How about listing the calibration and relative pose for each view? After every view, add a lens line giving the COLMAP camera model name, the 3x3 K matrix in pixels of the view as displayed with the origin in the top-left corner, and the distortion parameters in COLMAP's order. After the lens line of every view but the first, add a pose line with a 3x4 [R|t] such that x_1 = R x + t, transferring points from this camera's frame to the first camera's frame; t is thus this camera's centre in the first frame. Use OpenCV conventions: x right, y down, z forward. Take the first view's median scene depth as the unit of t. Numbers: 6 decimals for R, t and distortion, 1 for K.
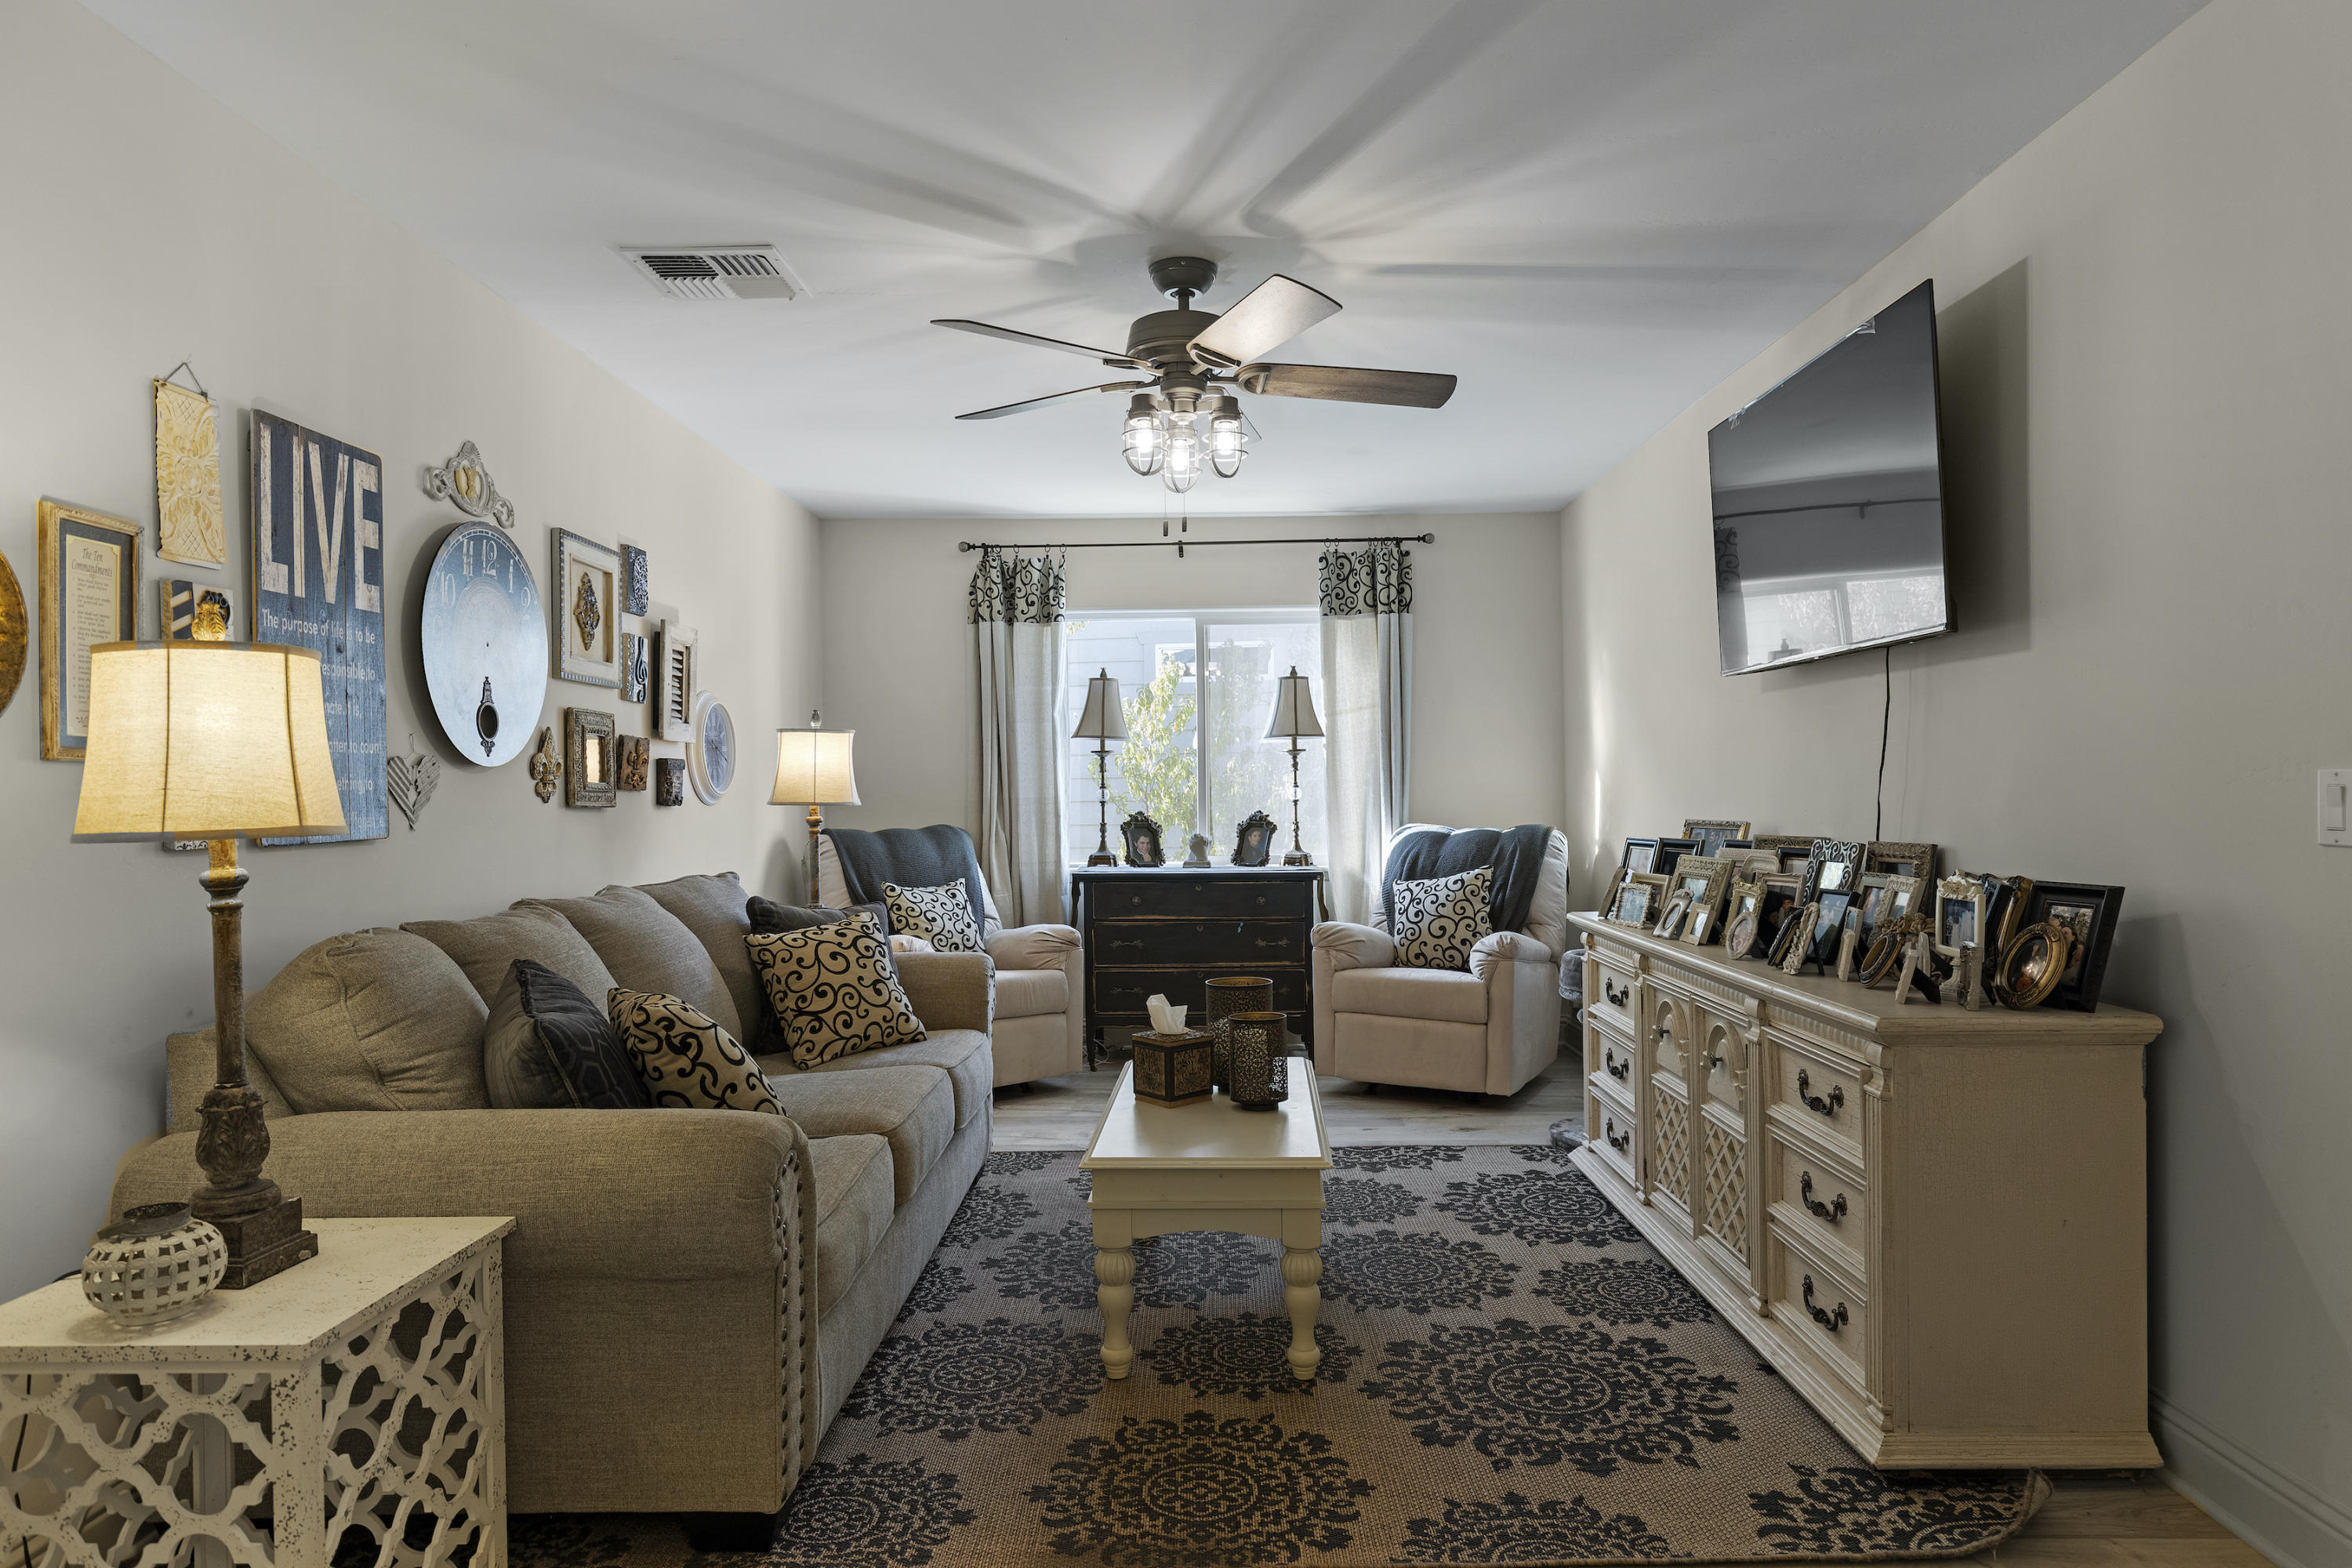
lens RADIAL K [[1420.7, 0, 1173.7], [0, 1420.7, 791.0], [0, 0, 1]] dist [0.000728, 0.000104]
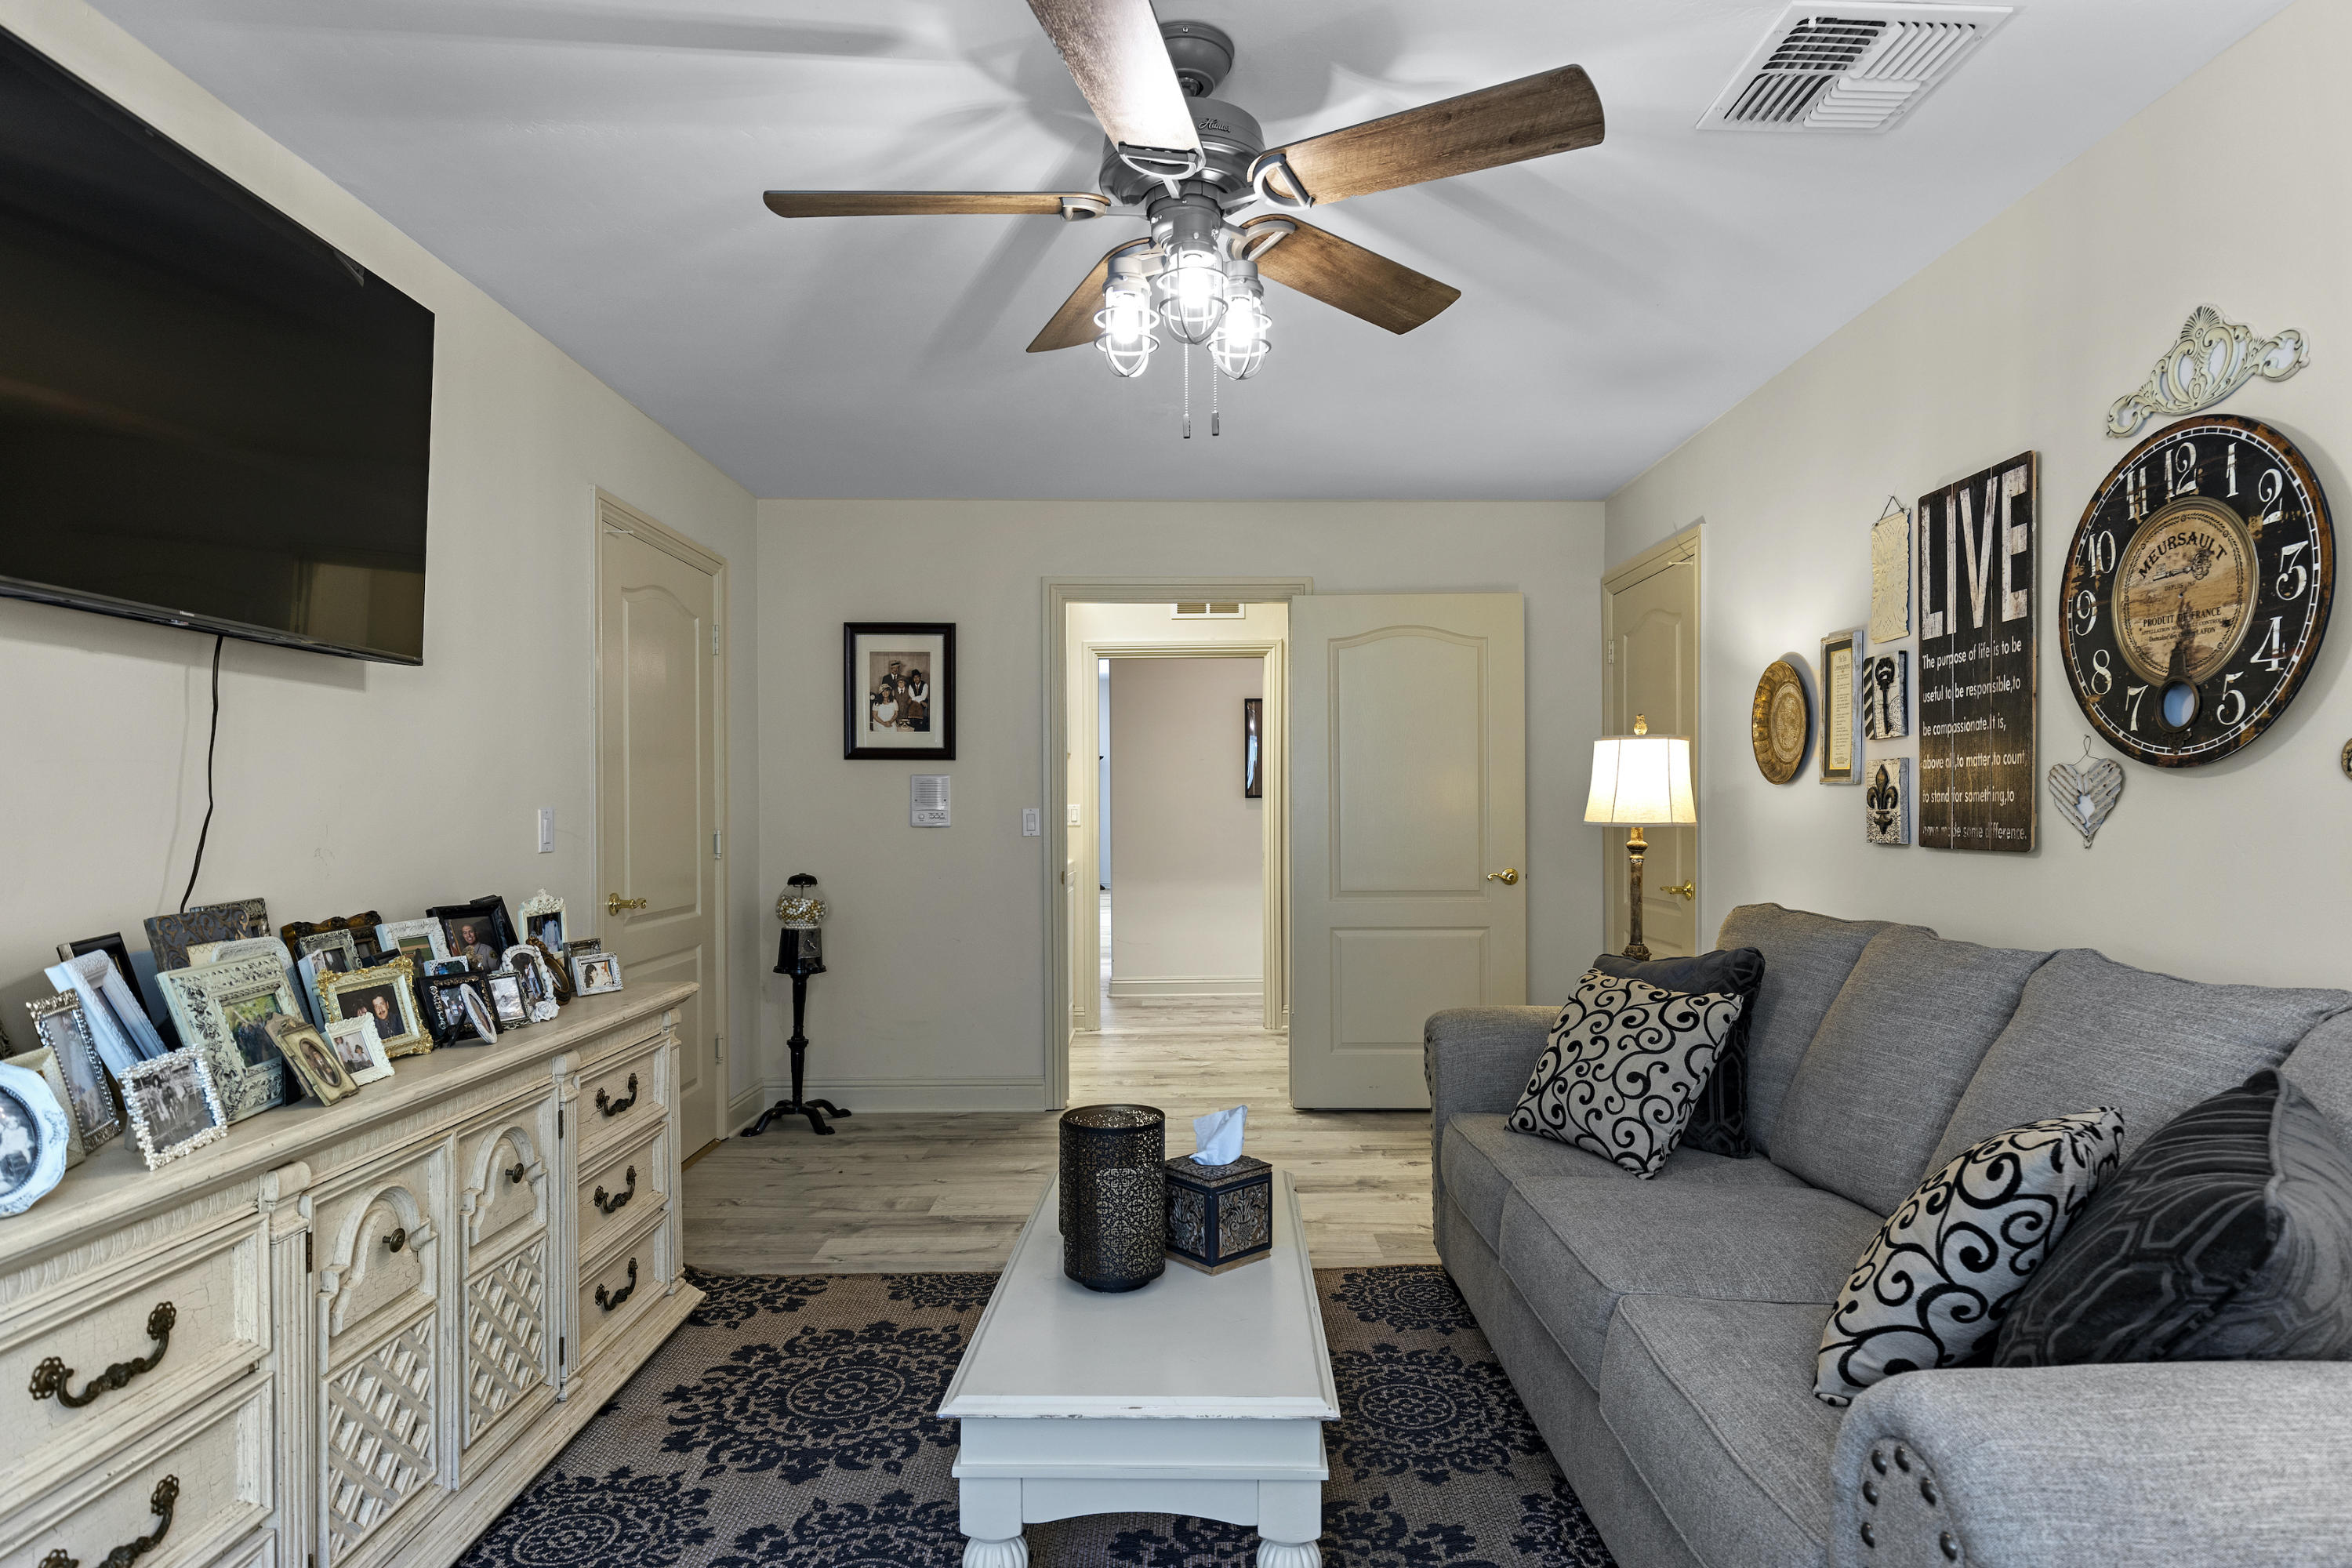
lens RADIAL K [[1355.8, 0, 1182.6], [0, 1355.8, 791.3], [0, 0, 1]] dist [-0.000316, -0.000040]
pose [[-0.999553, 0.015387, -0.025630, 0.034394], [0.015621, 0.999838, -0.008932, -0.008459], [0.025489, -0.009329, -0.999632, 1.931979]]
